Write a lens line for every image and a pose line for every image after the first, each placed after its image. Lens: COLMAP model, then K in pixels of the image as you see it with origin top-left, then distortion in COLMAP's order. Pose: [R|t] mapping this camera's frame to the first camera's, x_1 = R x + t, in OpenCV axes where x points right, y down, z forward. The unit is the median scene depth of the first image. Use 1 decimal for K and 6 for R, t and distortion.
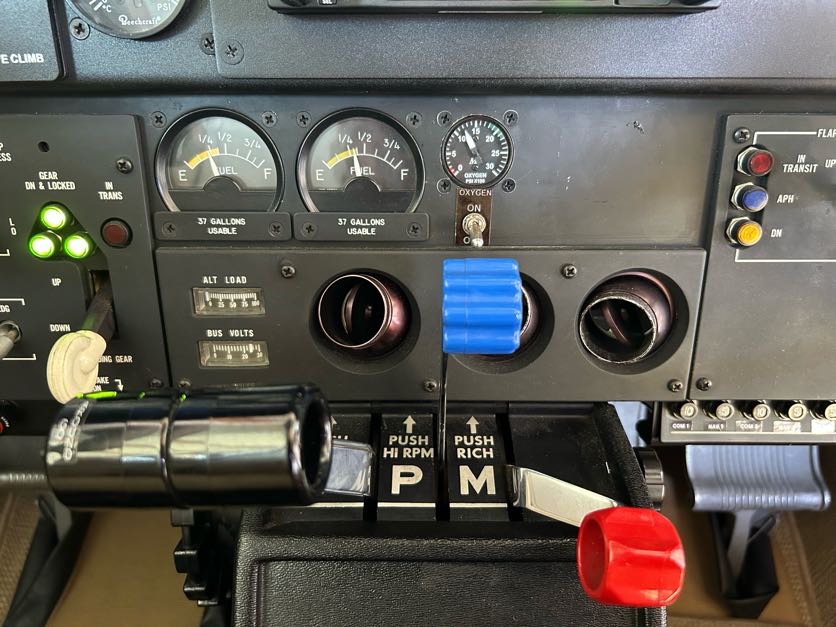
lens RADIAL K [[635.9, 0, 418.7], [0, 635.9, 314.3], [0, 0, 1]] dist [0.038128, -0.048304]
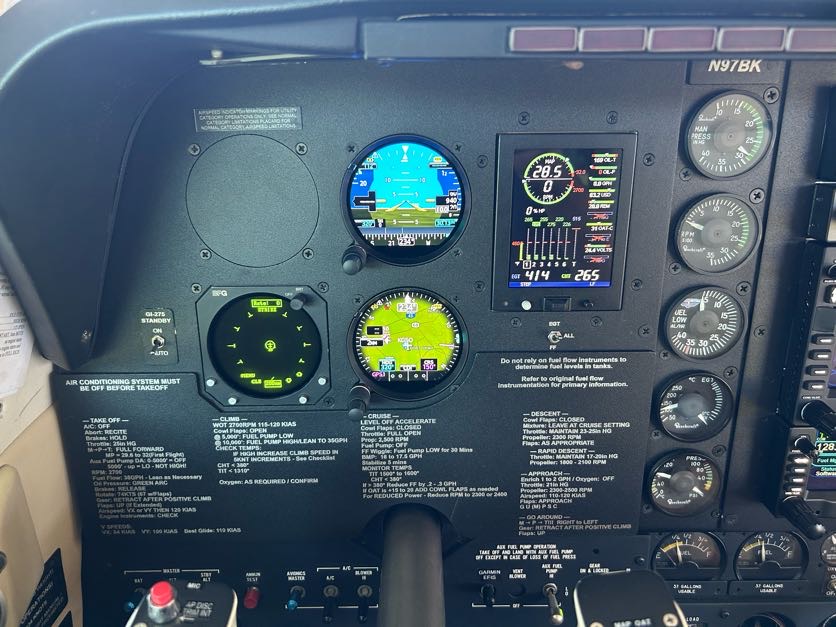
lens RADIAL K [[635.9, 0, 418.2], [0, 635.9, 312.3], [0, 0, 1]] dist [0.038128, -0.048304]
pose [[0.999980, -0.005836, -0.002336, -1.014020], [0.005689, 0.998264, -0.058622, -0.776011], [0.002674, 0.058607, 0.998278, -0.743275]]
